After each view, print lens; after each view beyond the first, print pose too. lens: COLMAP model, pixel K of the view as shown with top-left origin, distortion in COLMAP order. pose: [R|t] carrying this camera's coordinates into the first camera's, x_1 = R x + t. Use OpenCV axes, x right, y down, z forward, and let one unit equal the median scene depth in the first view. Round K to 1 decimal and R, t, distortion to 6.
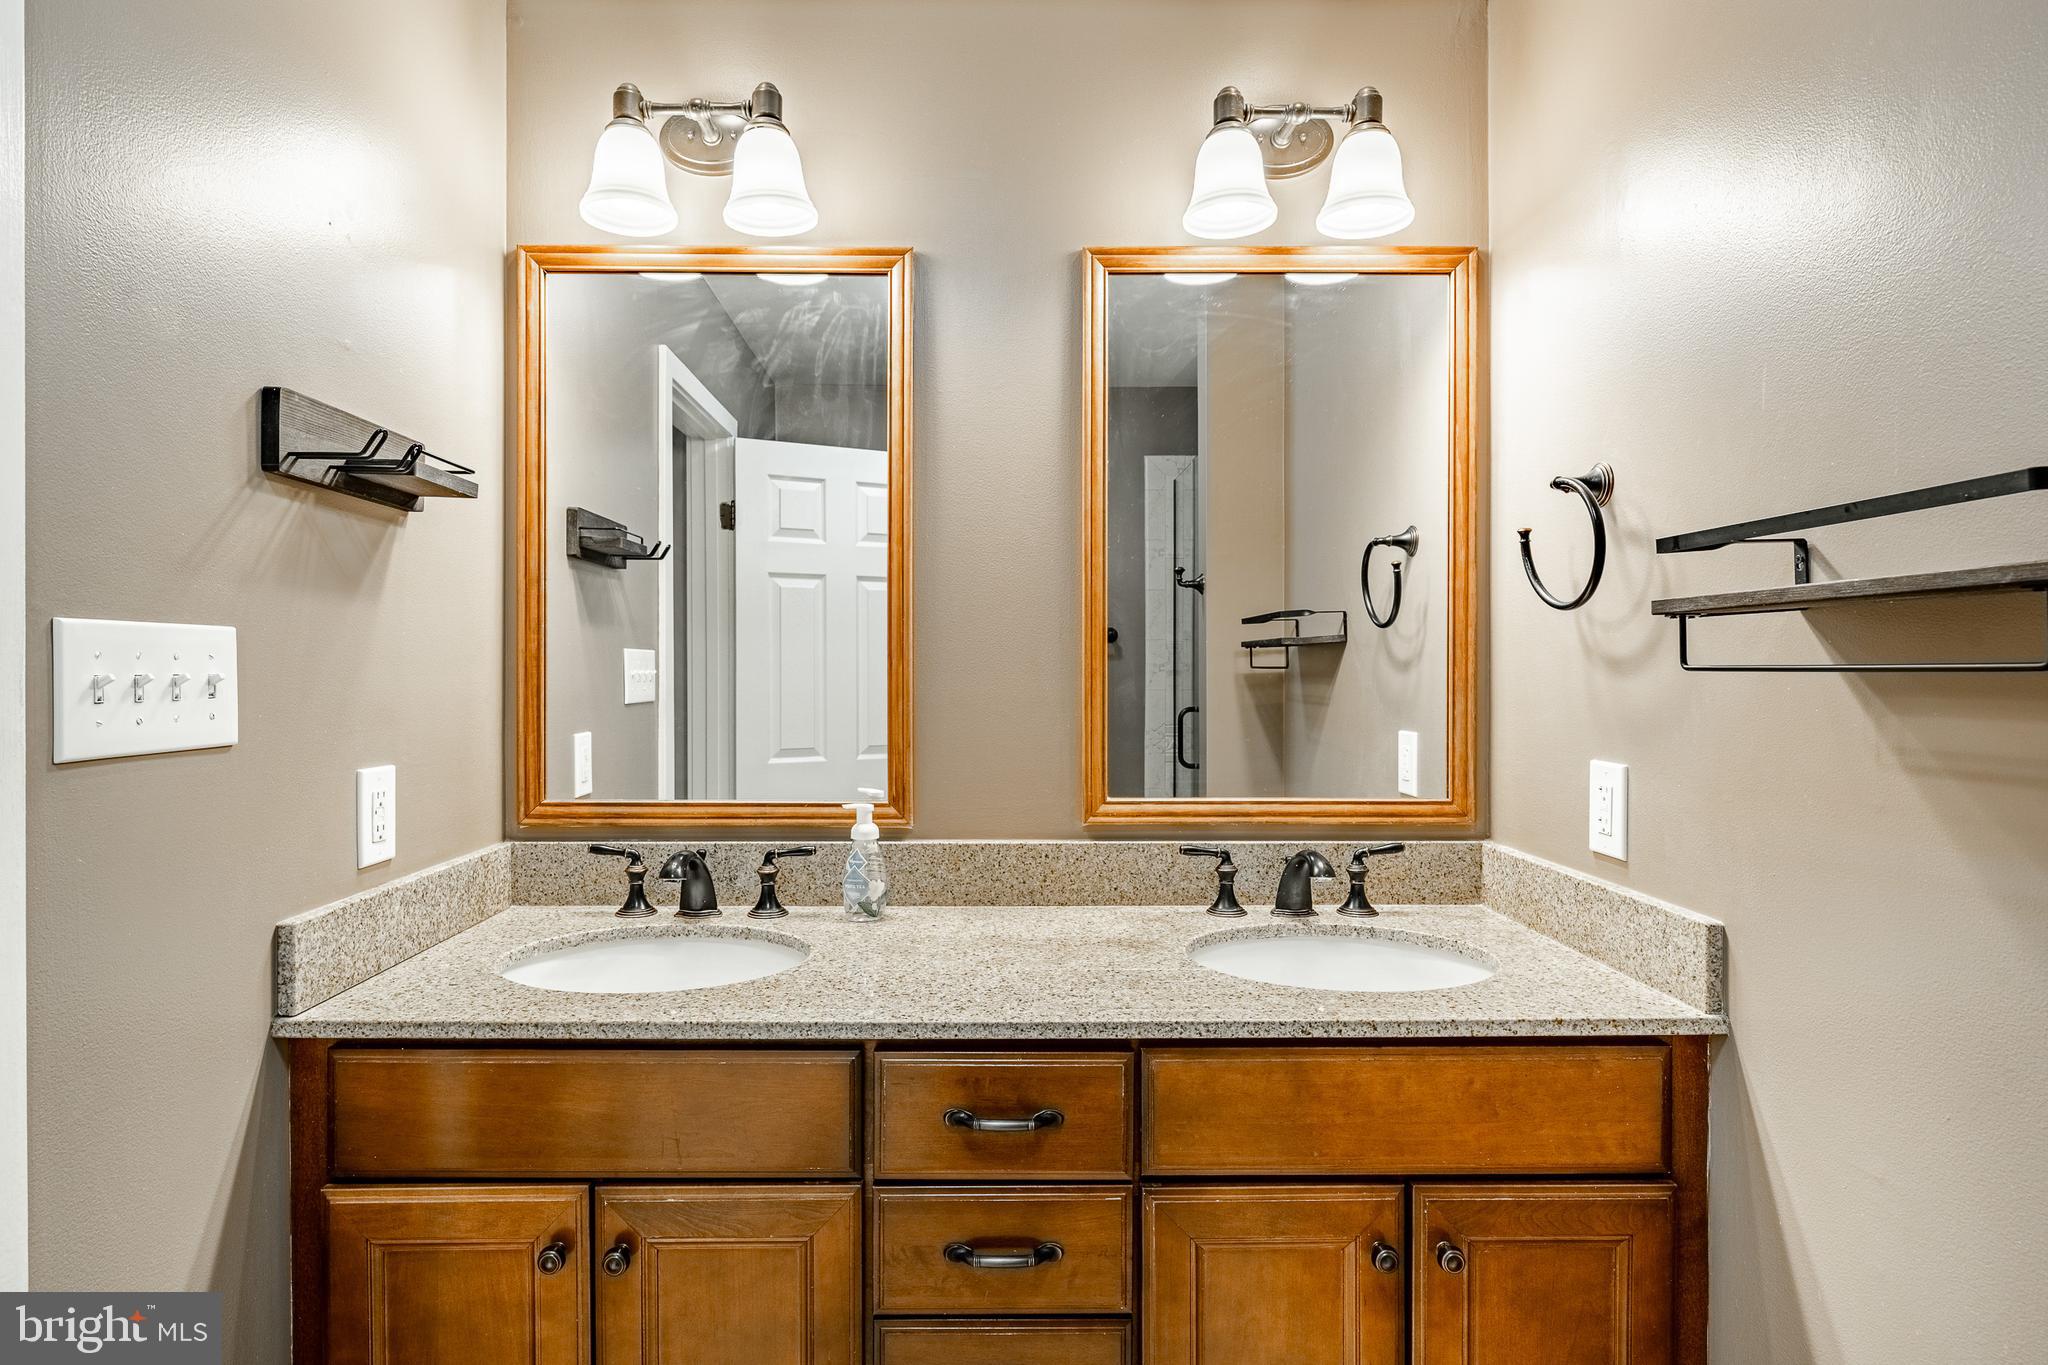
lens RADIAL K [[1068.6, 0, 989.1], [0, 1068.6, 654.8], [0, 0, 1]] dist [-0.006274, -0.000174]
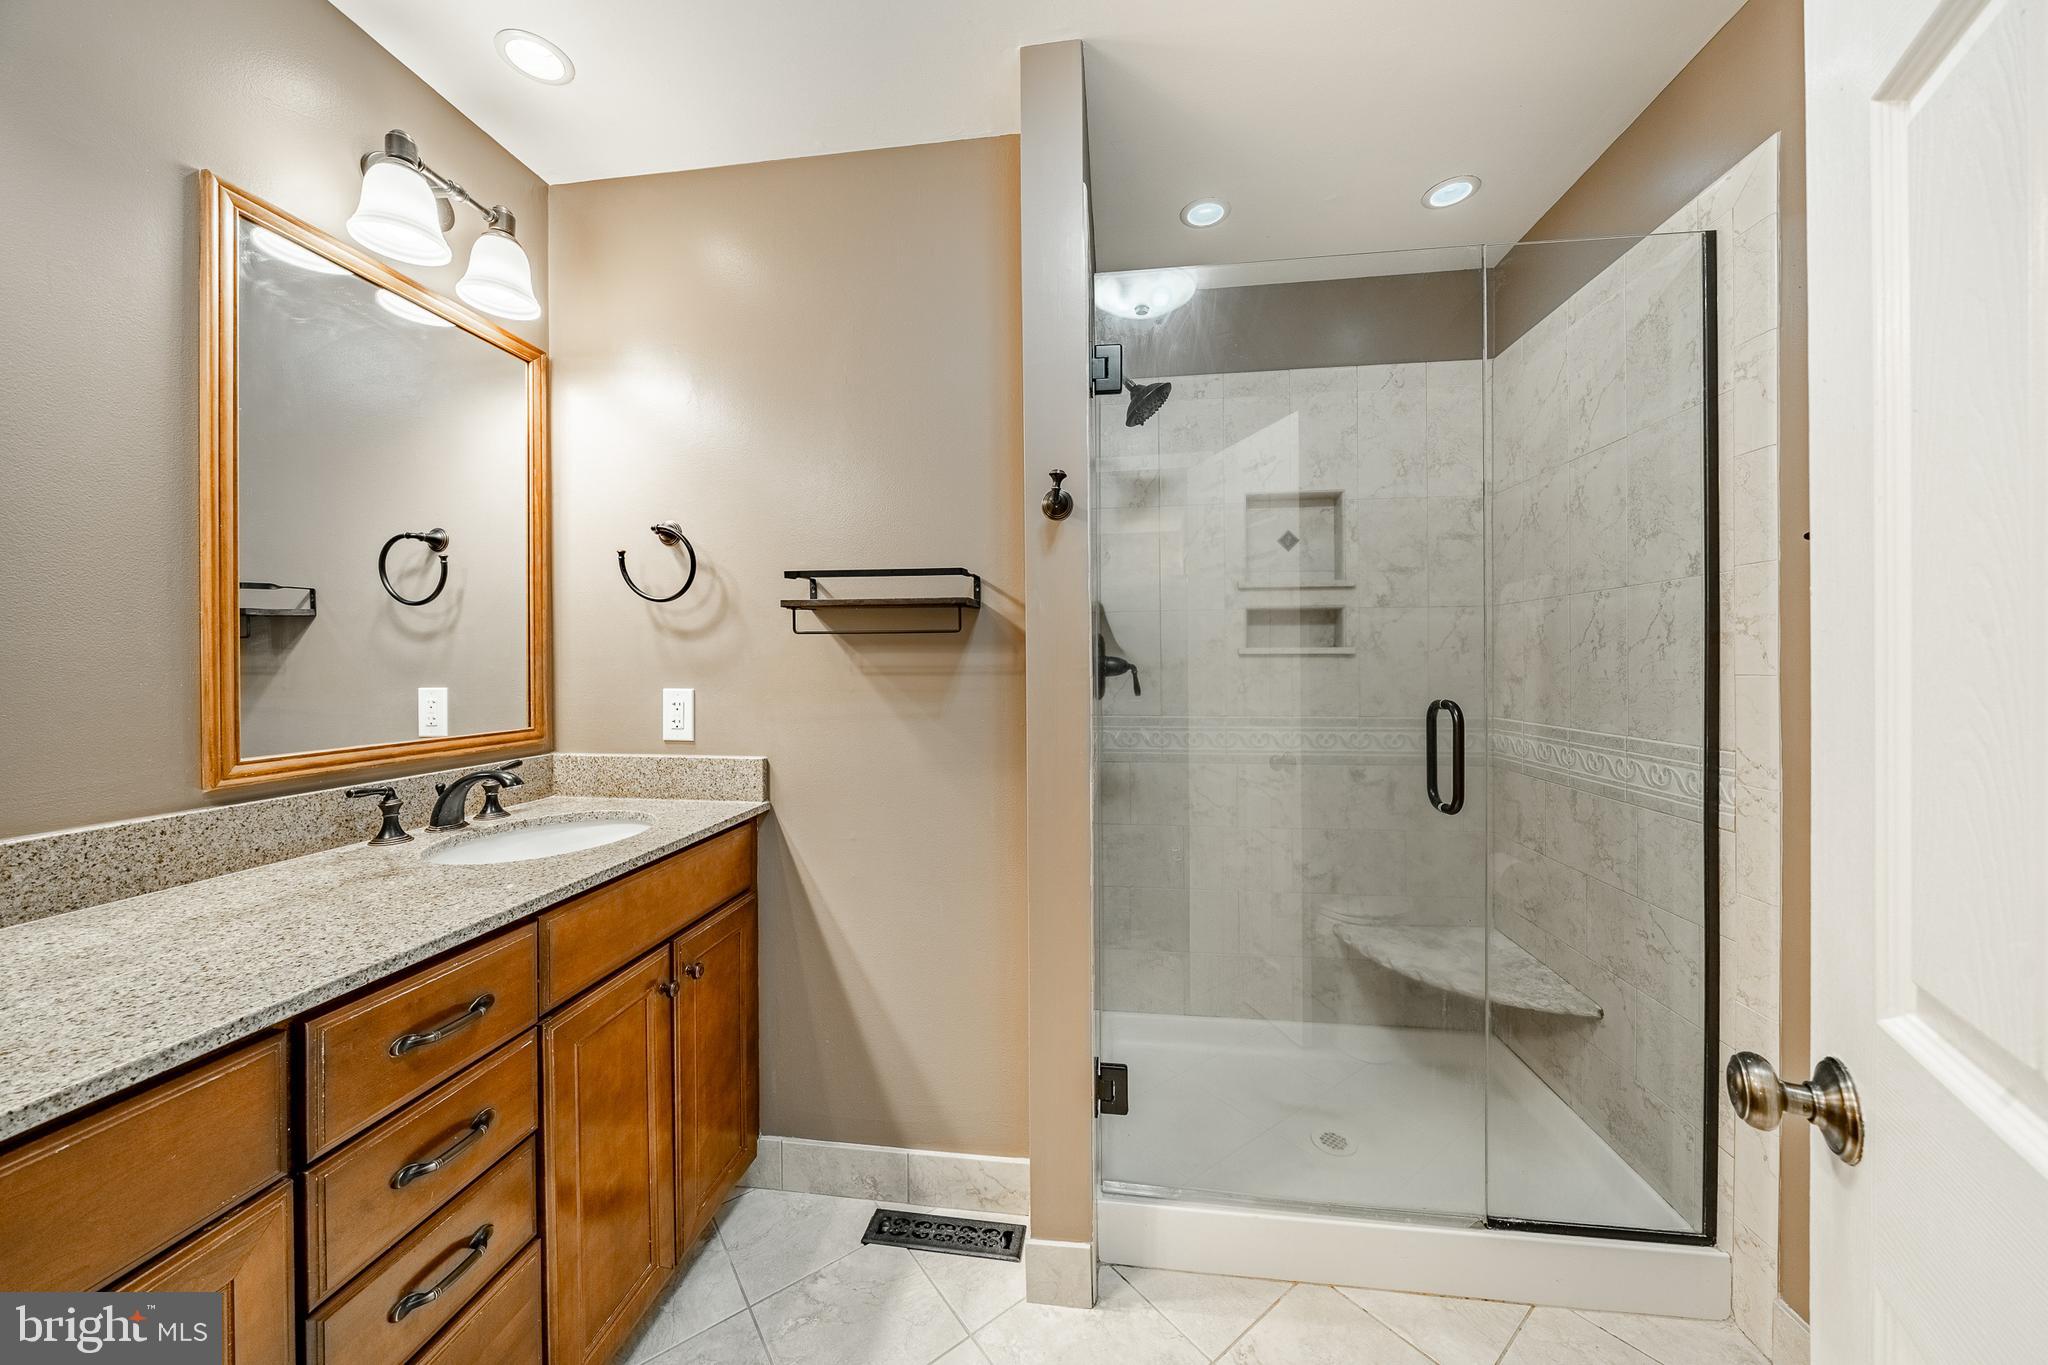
lens RADIAL K [[707.1, 0, 1026.6], [0, 707.1, 648.4], [0, 0, 1]] dist [-0.007257, 0.000058]
pose [[0.127729, 0.018635, 0.991634, -0.527814], [-0.008012, 0.999810, -0.017757, 0.050007], [-0.991777, -0.005677, 0.127854, 0.269824]]
